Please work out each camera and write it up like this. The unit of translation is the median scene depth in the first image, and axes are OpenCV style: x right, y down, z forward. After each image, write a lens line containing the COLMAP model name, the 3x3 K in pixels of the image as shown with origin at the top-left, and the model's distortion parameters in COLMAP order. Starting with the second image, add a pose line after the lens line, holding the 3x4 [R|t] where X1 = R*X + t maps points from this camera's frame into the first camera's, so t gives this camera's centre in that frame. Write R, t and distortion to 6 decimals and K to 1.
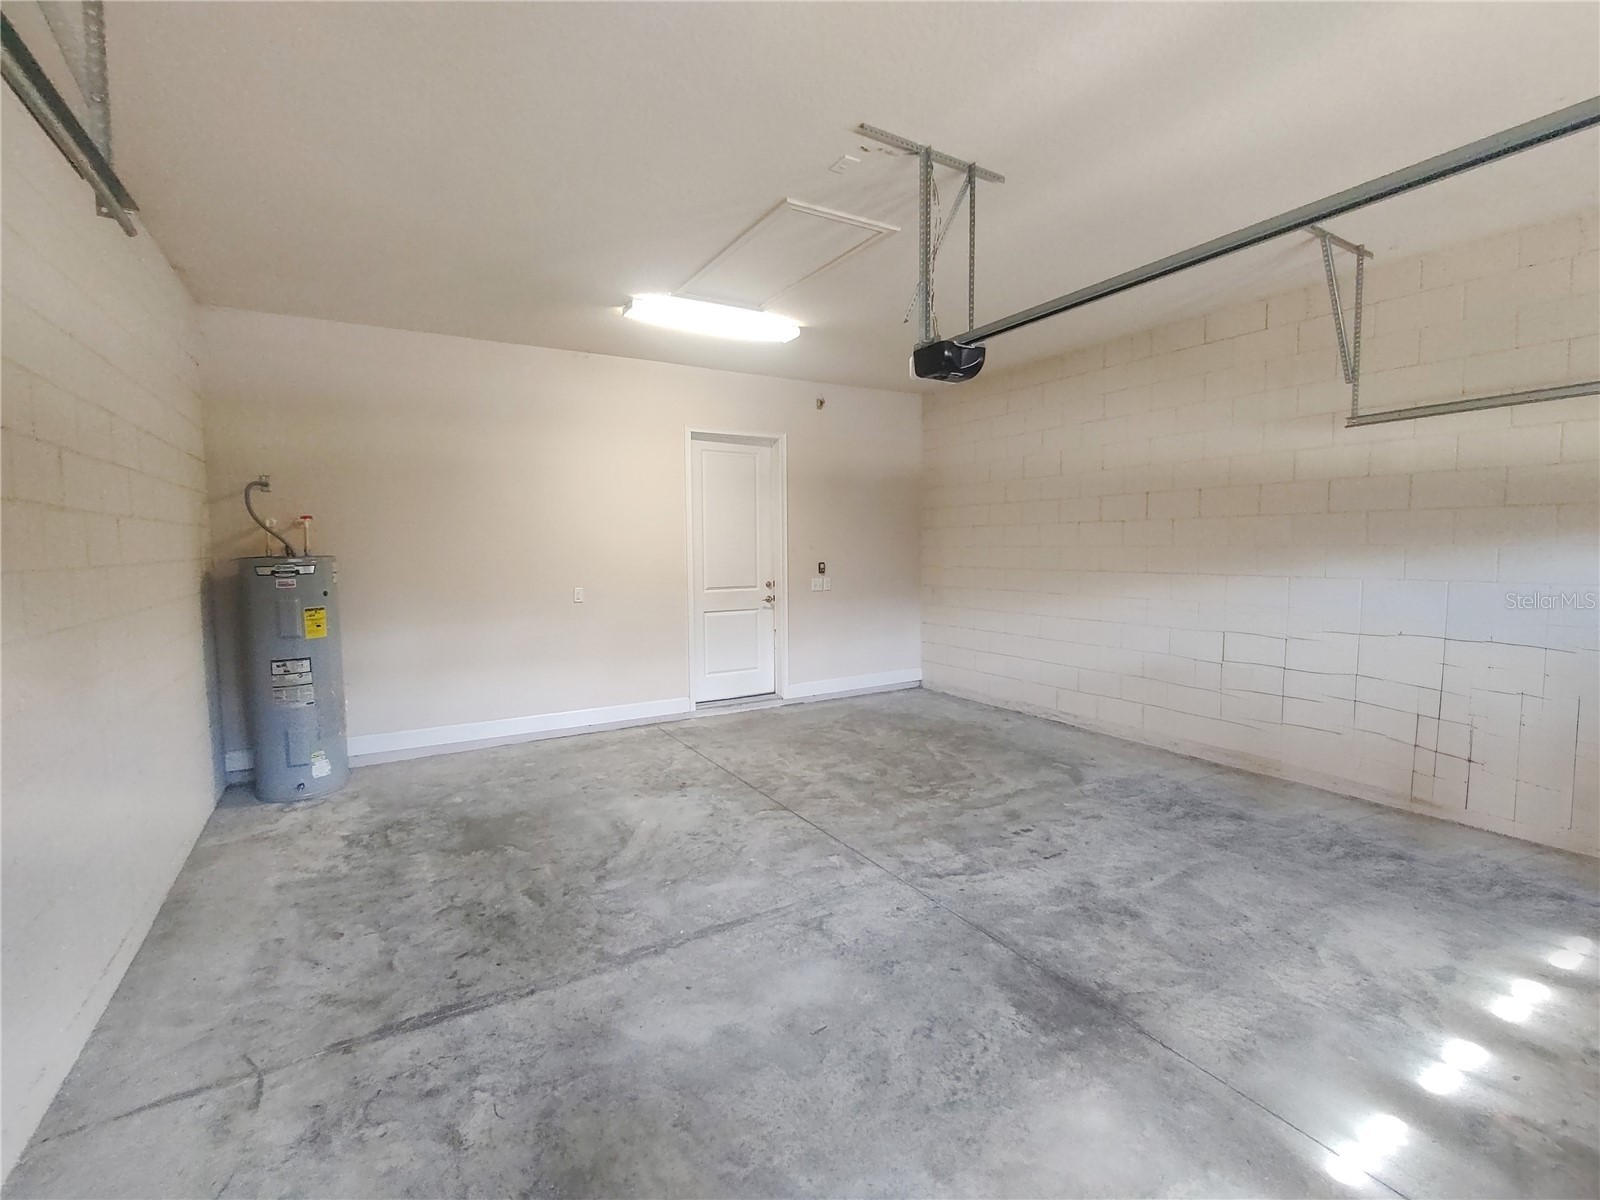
lens RADIAL K [[732.3, 0, 797.5], [0, 732.3, 603.3], [0, 0, 1]] dist [-0.000469, -0.002806]
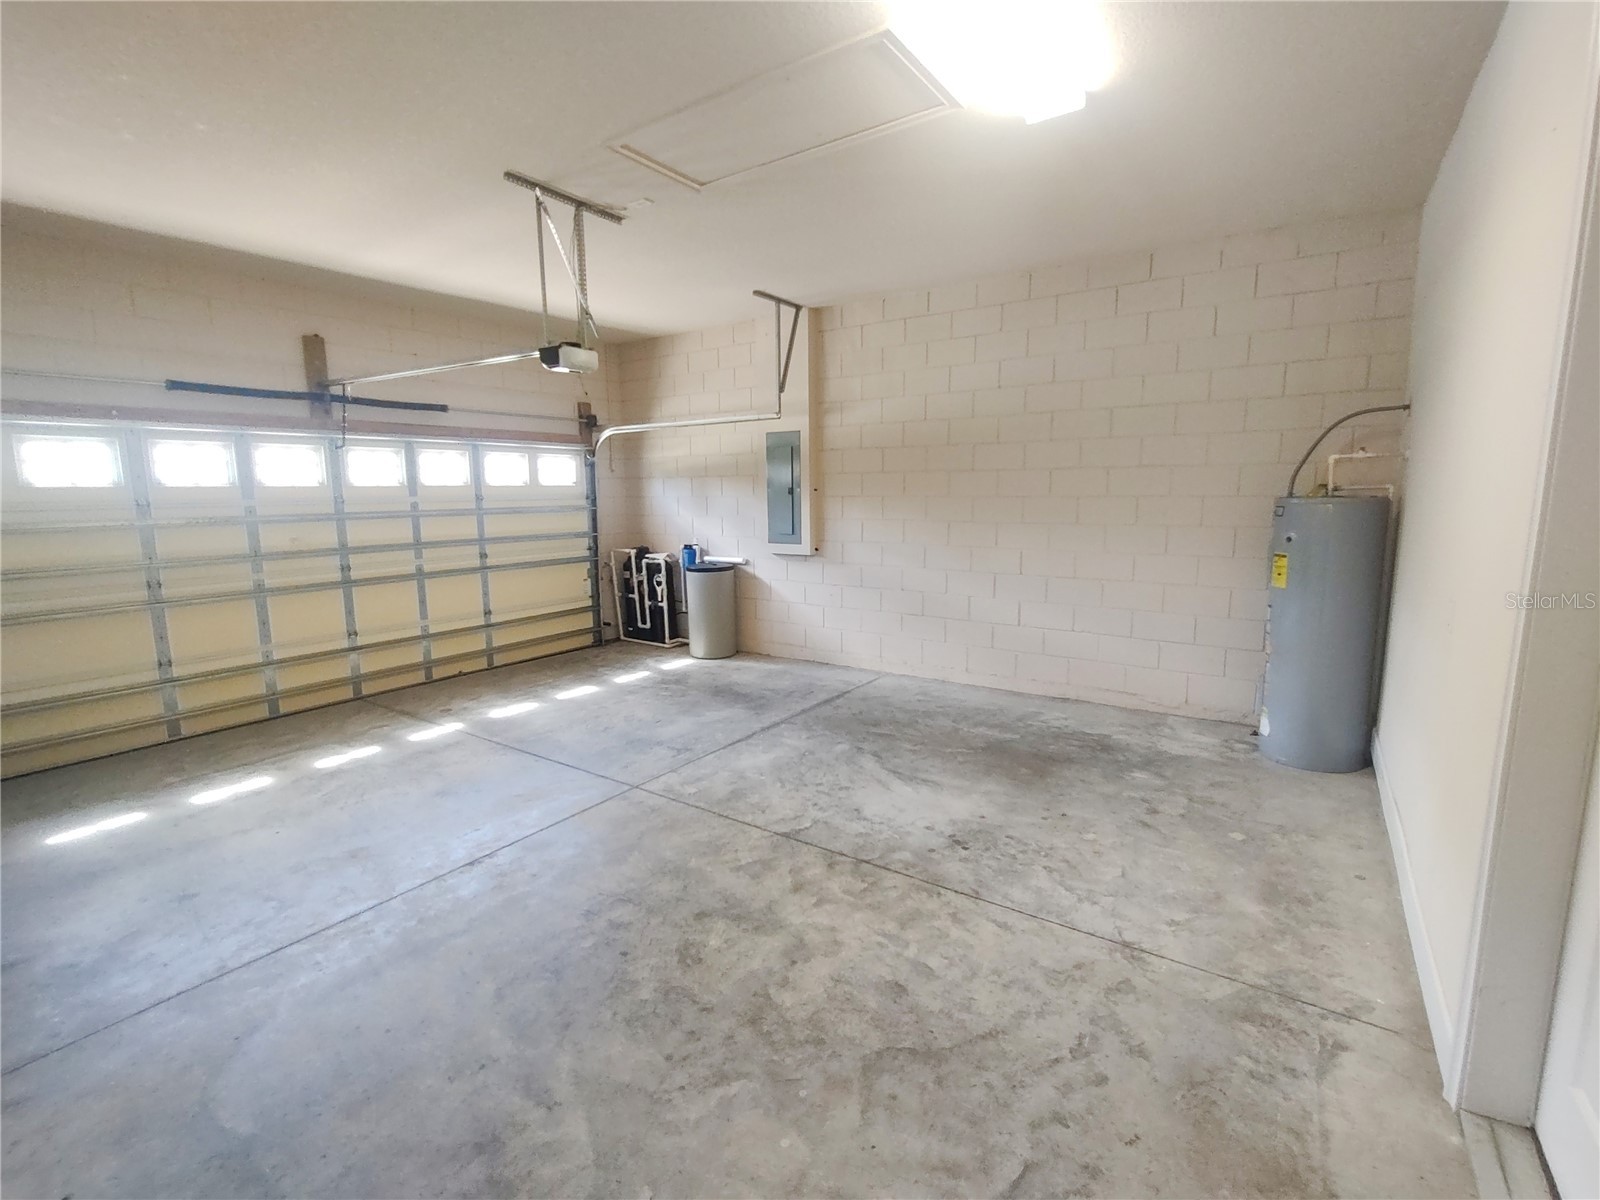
lens RADIAL K [[732.3, 0, 798.4], [0, 732.3, 594.9], [0, 0, 1]] dist [-0.000469, -0.002806]
pose [[-0.914409, 0.080897, -0.396626, 0.266715], [-0.011677, 0.974147, 0.225611, -0.151302], [0.404623, 0.210933, -0.889824, 1.683684]]
